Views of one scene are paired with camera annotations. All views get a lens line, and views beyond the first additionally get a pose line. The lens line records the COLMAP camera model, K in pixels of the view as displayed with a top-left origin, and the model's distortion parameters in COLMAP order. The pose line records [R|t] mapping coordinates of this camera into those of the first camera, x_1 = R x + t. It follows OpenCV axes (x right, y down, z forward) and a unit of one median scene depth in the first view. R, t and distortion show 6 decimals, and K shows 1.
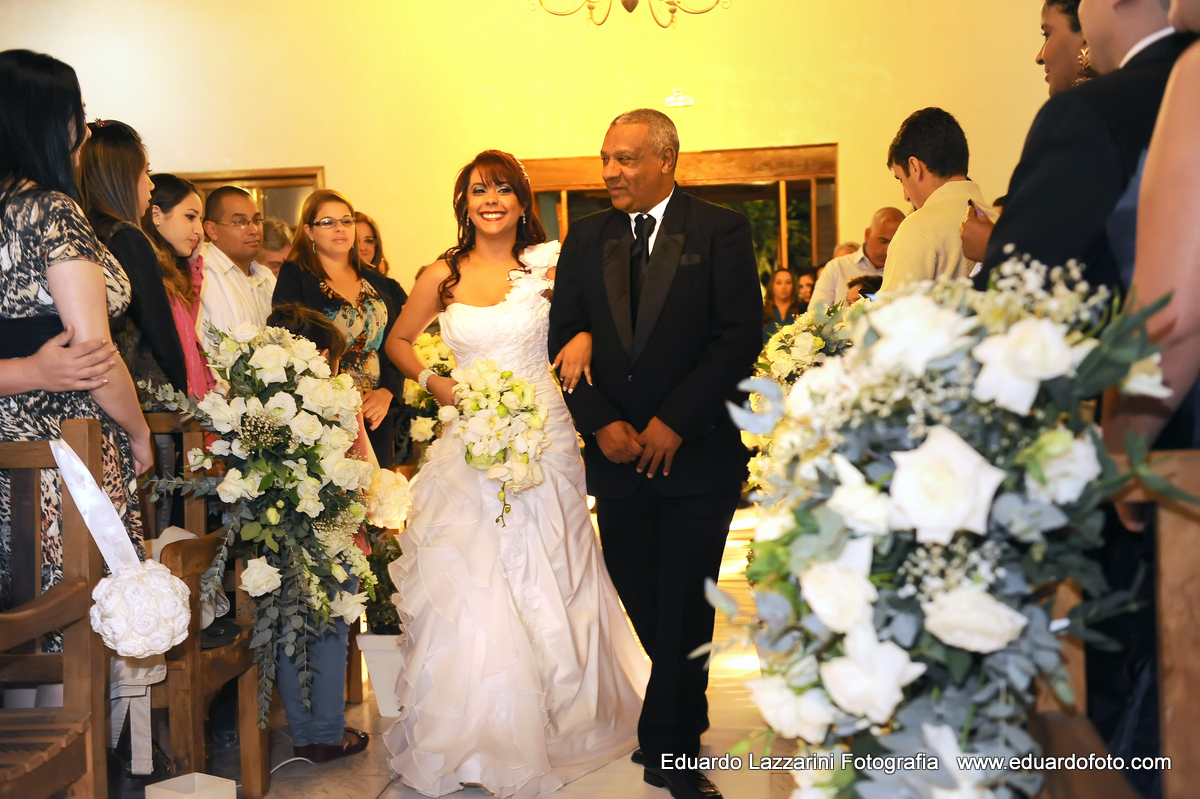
lens RADIAL K [[1511.4, 0, 600.0], [0, 1511.4, 399.5], [0, 0, 1]] dist [0.005440, 0.003655]
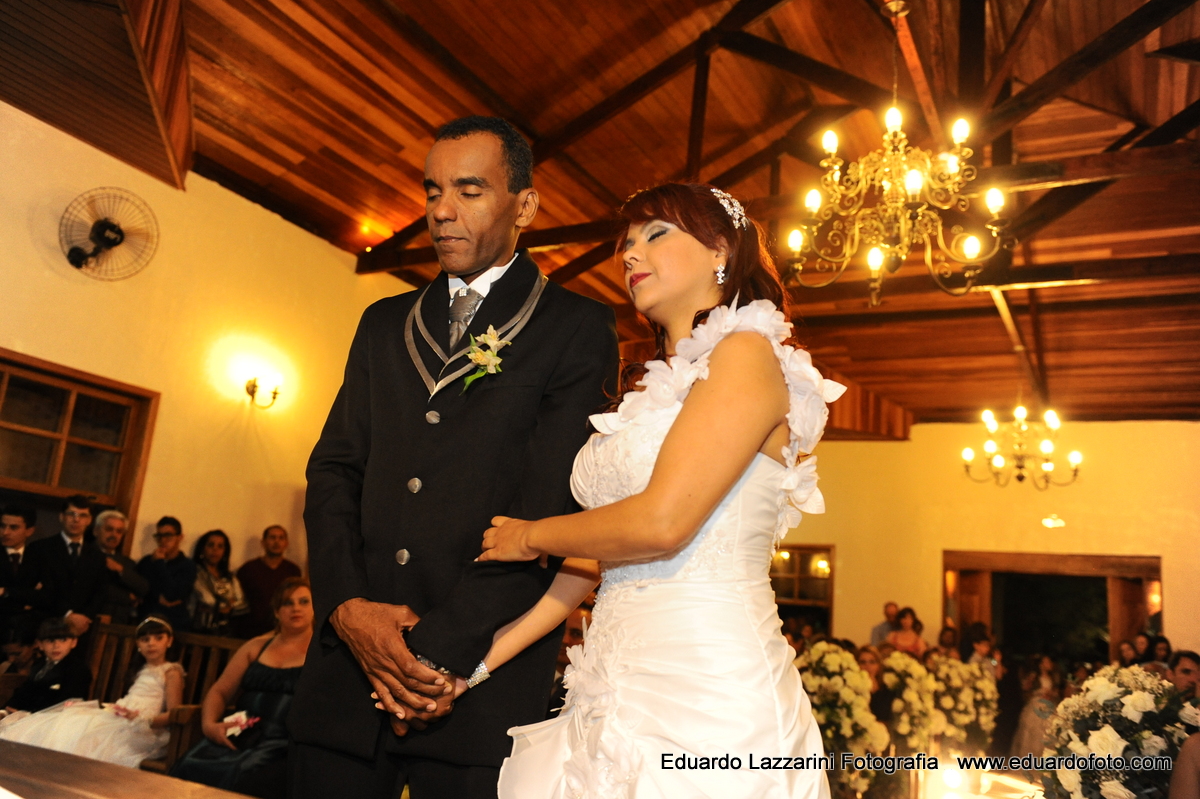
lens RADIAL K [[1008.6, 0, 600.0], [0, 1008.6, 399.5], [0, 0, 1]] dist [-0.008926, -0.003894]
pose [[0.925211, 0.031303, -0.378159, 0.013018], [-0.130028, 0.962407, -0.238463, 0.002209], [0.356478, 0.269800, 0.894500, -0.557471]]
